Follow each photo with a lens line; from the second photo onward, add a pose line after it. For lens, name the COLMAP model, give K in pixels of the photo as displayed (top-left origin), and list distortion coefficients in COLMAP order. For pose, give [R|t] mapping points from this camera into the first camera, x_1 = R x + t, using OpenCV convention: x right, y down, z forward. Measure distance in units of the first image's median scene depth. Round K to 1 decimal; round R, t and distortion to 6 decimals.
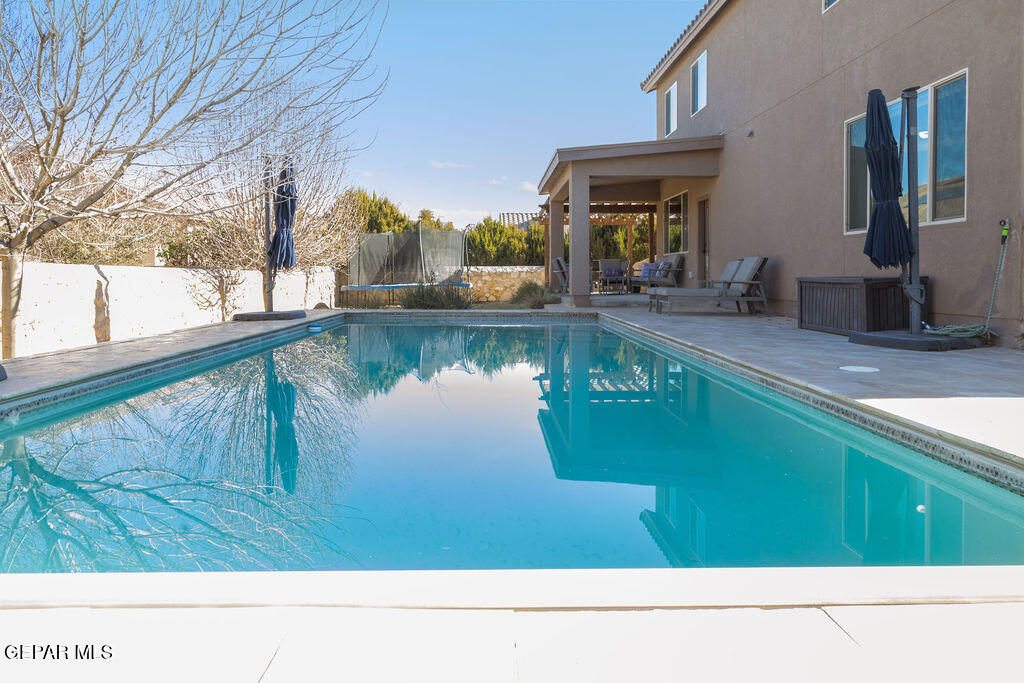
lens RADIAL K [[707.8, 0, 512.9], [0, 707.8, 287.6], [0, 0, 1]] dist [0.003963, 0.000625]
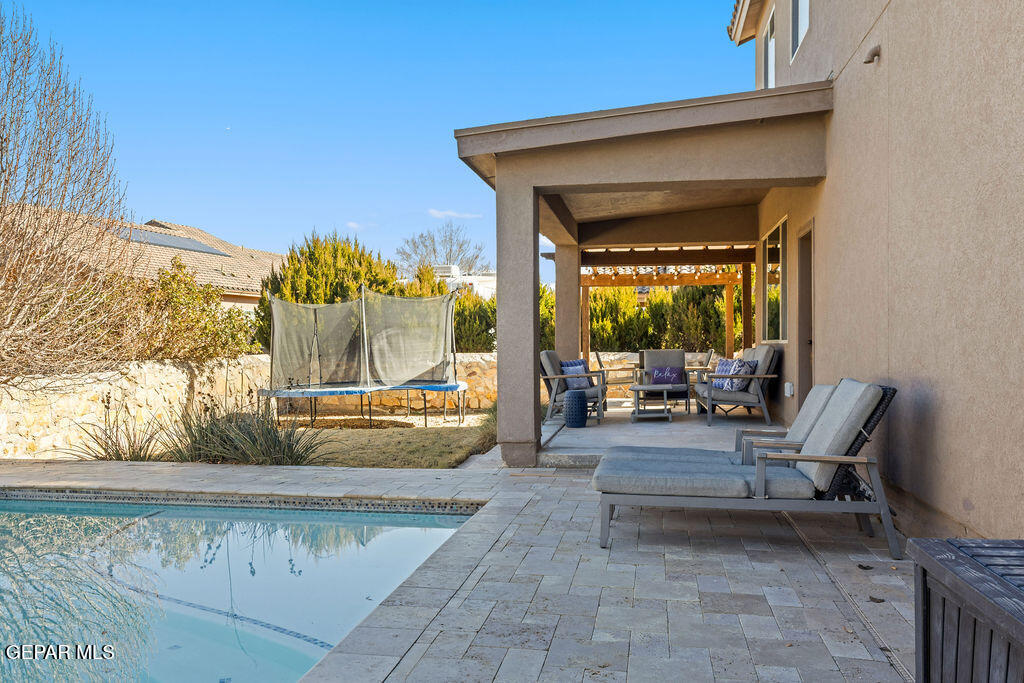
lens RADIAL K [[856.0, 0, 511.9], [0, 856.0, 364.8], [0, 0, 1]] dist [-0.010283, -0.005508]
pose [[0.980446, 0.001179, -0.196785, 0.144058], [0.000434, 0.999967, 0.008158, -0.031812], [0.196788, -0.008084, 0.980413, 0.309938]]
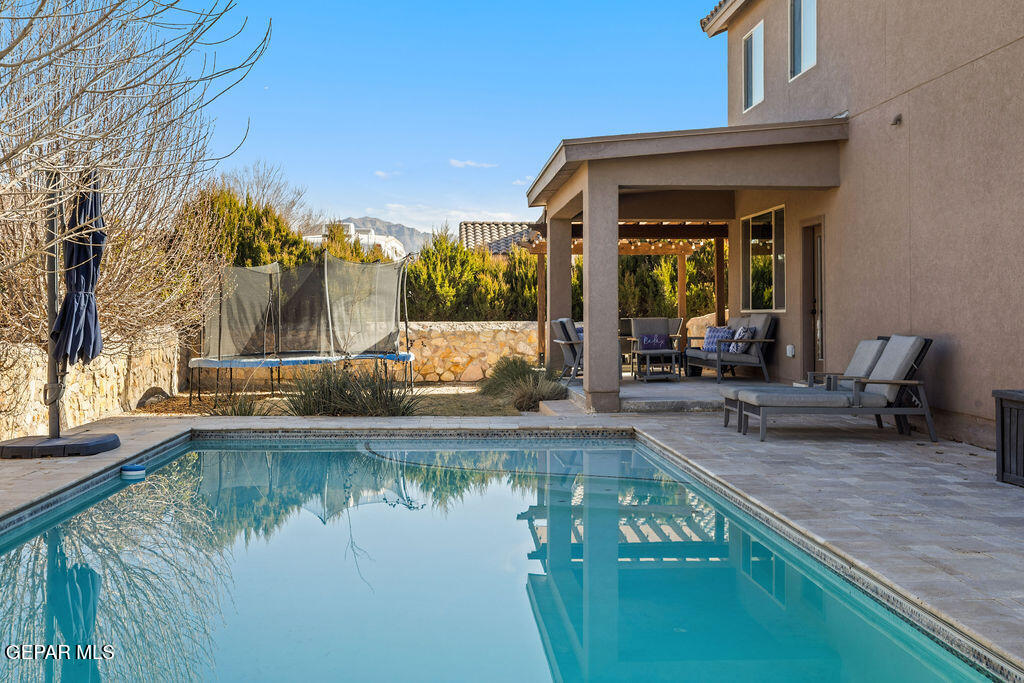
lens RADIAL K [[1164.8, 0, 510.8], [0, 1164.8, 302.2], [0, 0, 1]] dist [0.002377, -0.006229]
pose [[0.999644, 0.001436, 0.026656, -0.003794], [-0.000754, 0.999672, -0.025596, -0.026618], [-0.026684, 0.025567, 0.999317, 0.035670]]
